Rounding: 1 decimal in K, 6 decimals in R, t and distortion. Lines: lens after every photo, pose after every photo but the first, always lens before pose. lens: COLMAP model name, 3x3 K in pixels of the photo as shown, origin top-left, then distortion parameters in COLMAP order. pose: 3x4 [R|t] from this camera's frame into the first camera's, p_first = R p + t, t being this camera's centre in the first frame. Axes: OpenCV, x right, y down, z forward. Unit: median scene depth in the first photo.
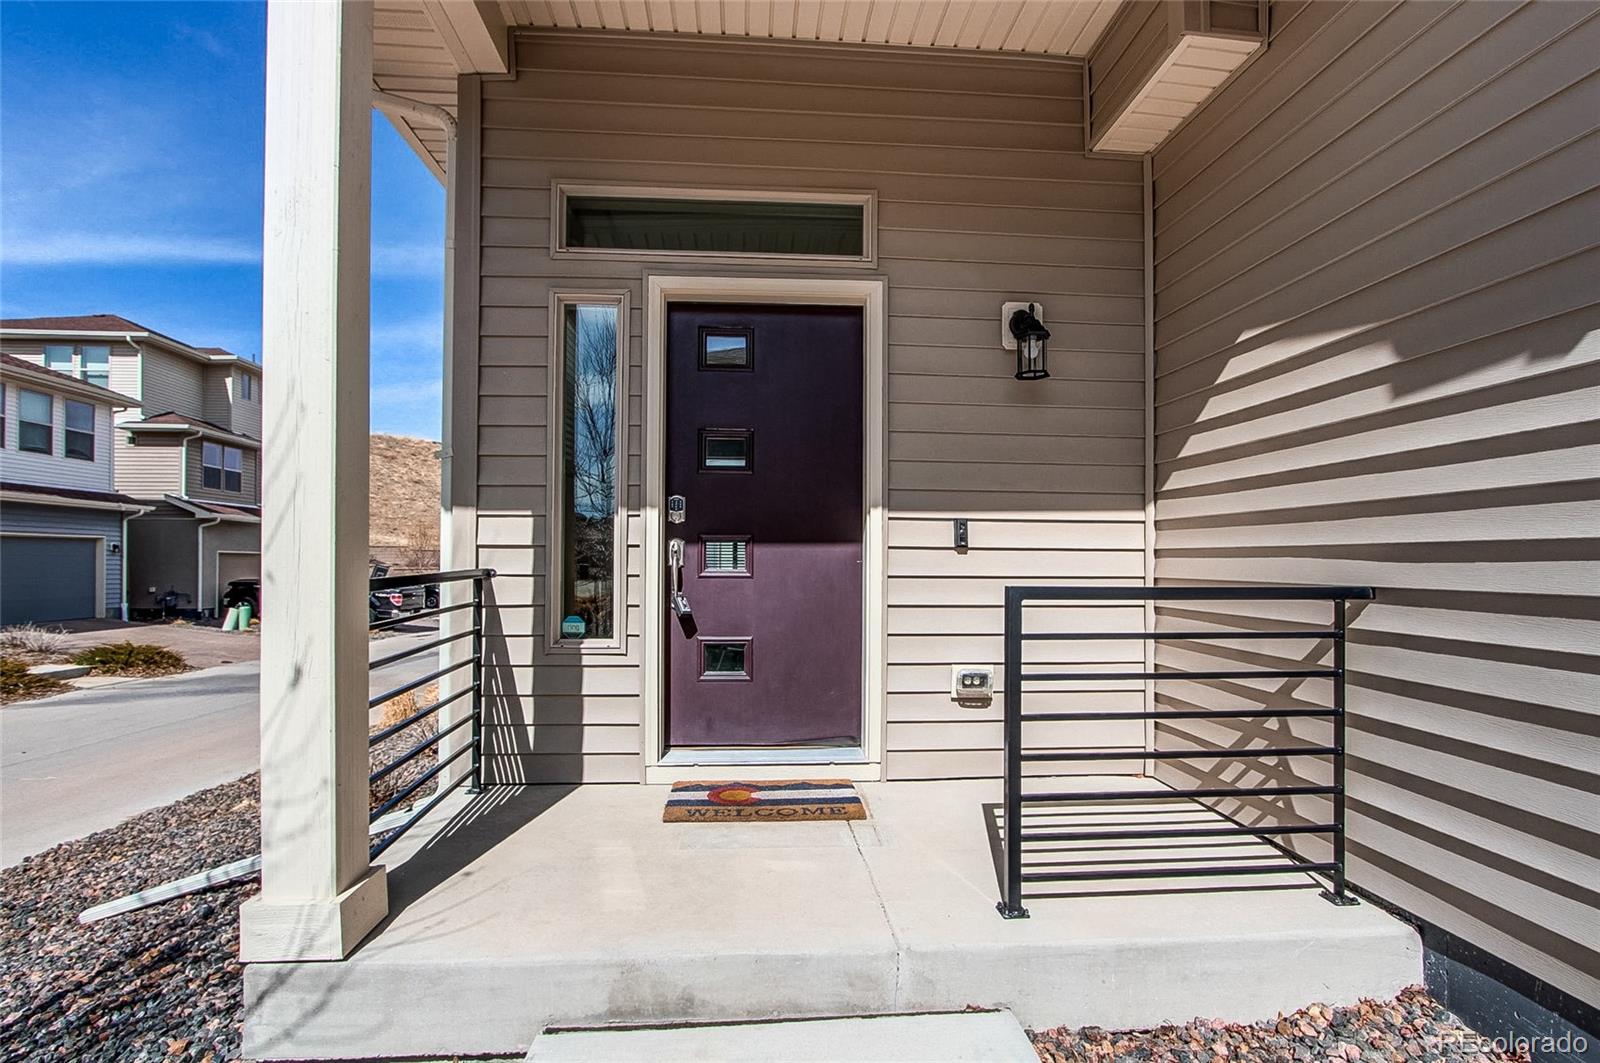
lens RADIAL K [[771.9, 0, 796.4], [0, 771.9, 554.0], [0, 0, 1]] dist [-0.018956, -0.000478]
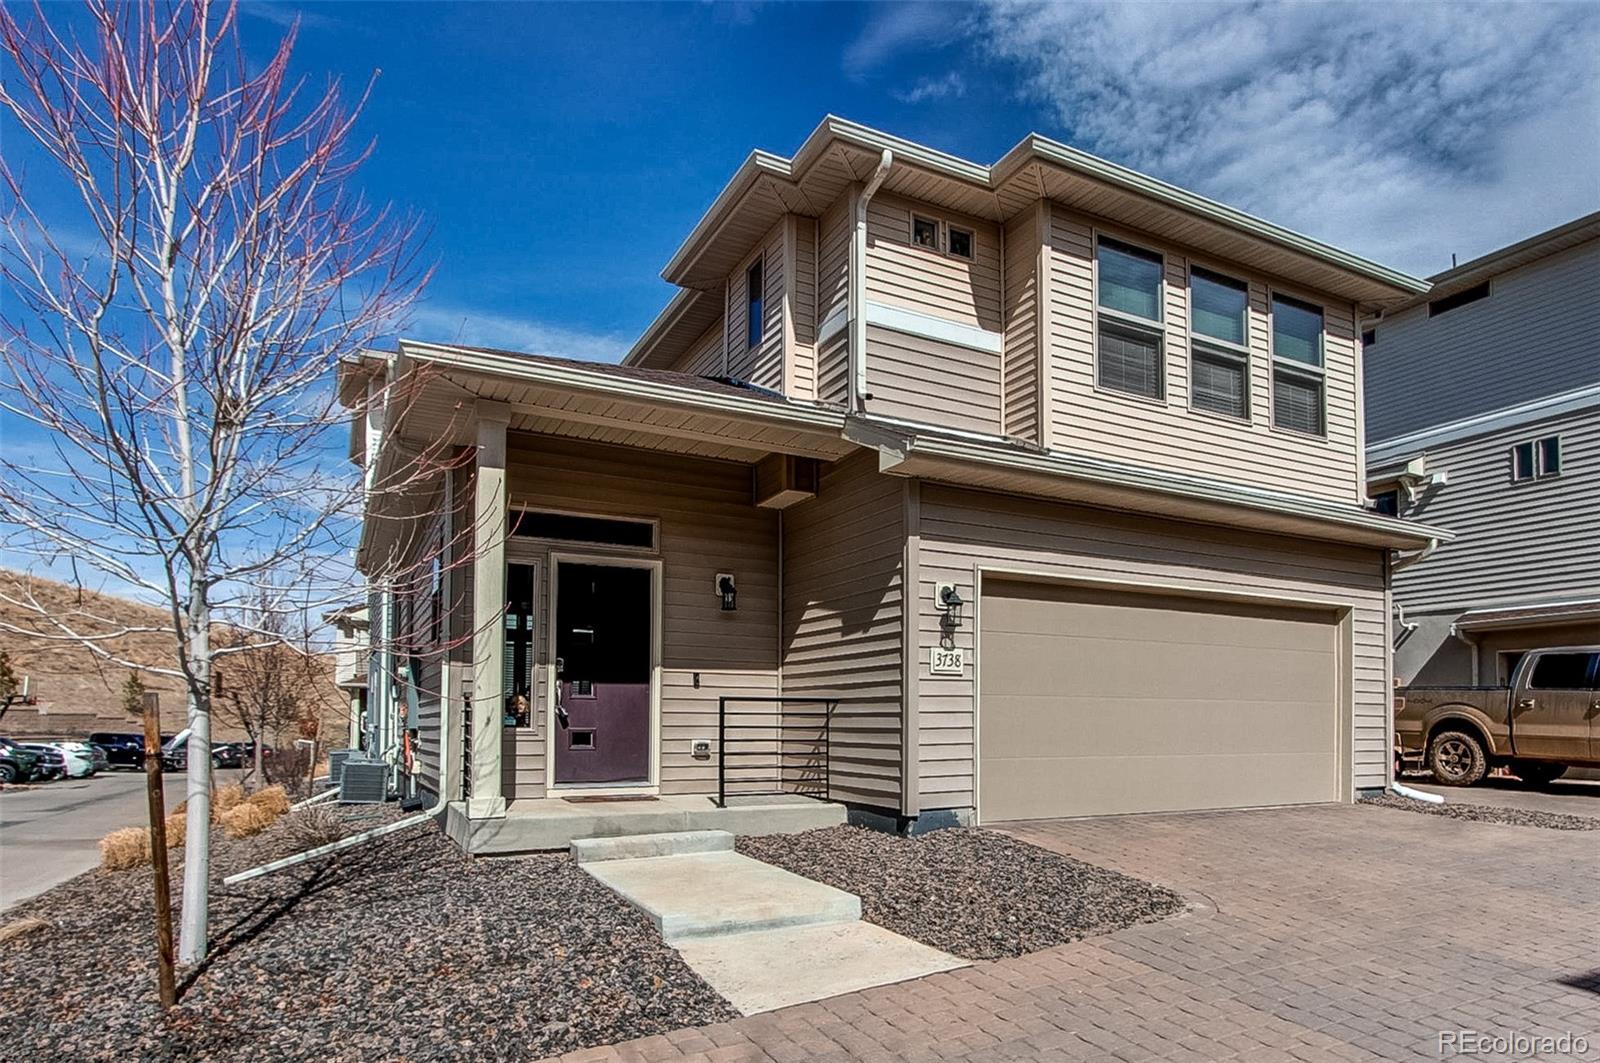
lens RADIAL K [[987.4, 0, 867.8], [0, 987.4, 673.8], [0, 0, 1]] dist [-0.008349, -0.001352]
pose [[0.904789, 0.020558, 0.425365, -0.524630], [-0.003433, 0.999154, -0.040988, 0.069293], [-0.425847, 0.035625, 0.904093, -1.691296]]
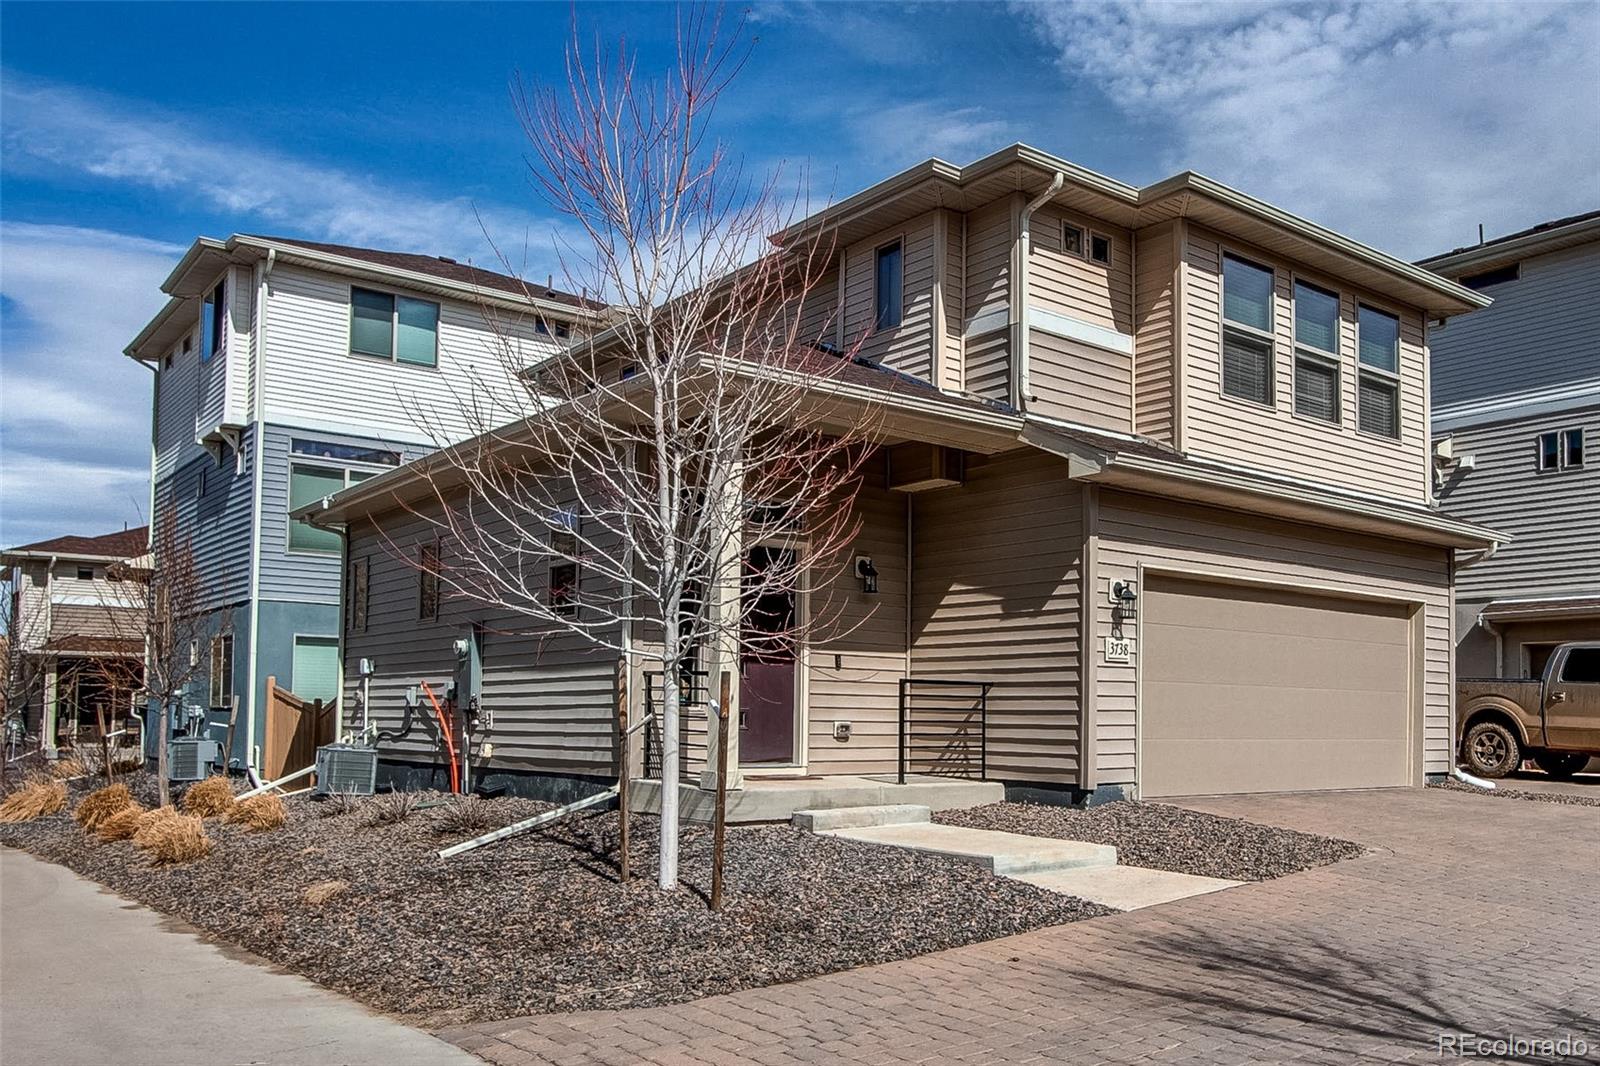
lens RADIAL K [[1362.5, 0, 919.9], [0, 1362.5, 635.7], [0, 0, 1]] dist [-0.005271, 0.007214]
pose [[0.807089, 0.042260, 0.588915, -1.844218], [-0.014346, 0.998544, -0.051994, 0.097341], [-0.590255, 0.033515, 0.806521, -2.210358]]
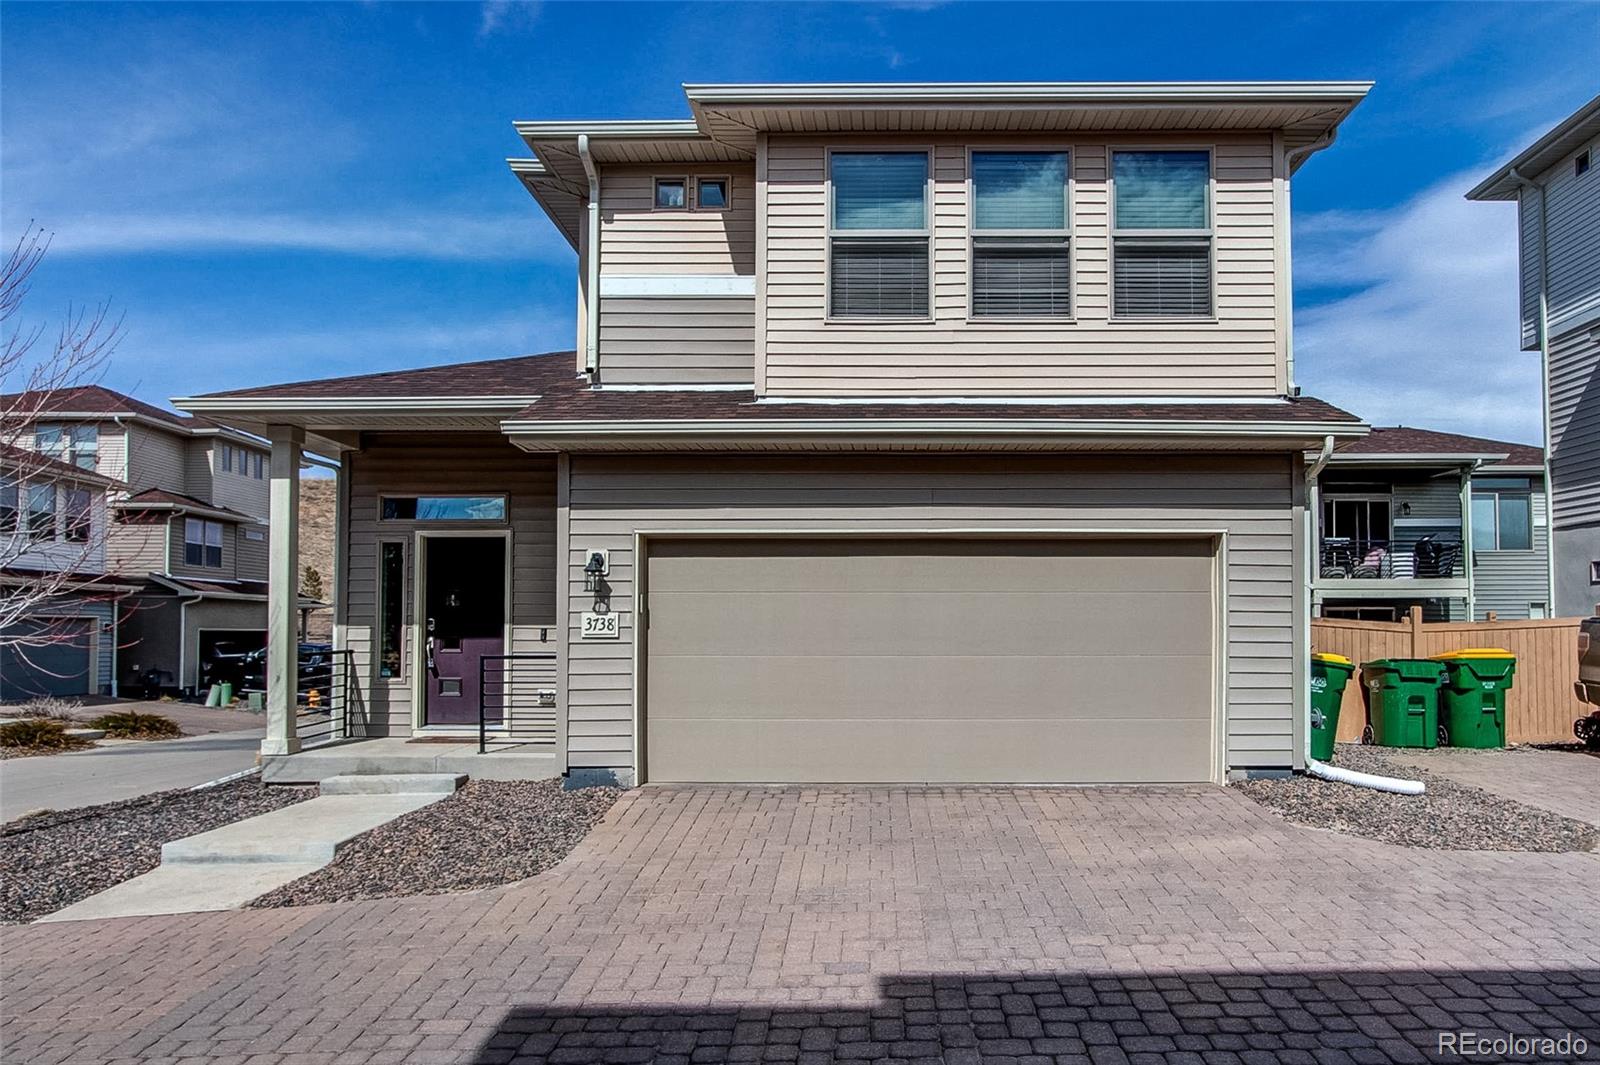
lens RADIAL K [[1069.6, 0, 851.1], [0, 1069.6, 586.1], [0, 0, 1]] dist [-0.003933, 0.000920]
pose [[0.996457, -0.008610, -0.083663, 1.434409], [0.005884, 0.999446, -0.032771, -0.060613], [0.083899, 0.032162, 0.995955, -2.212806]]
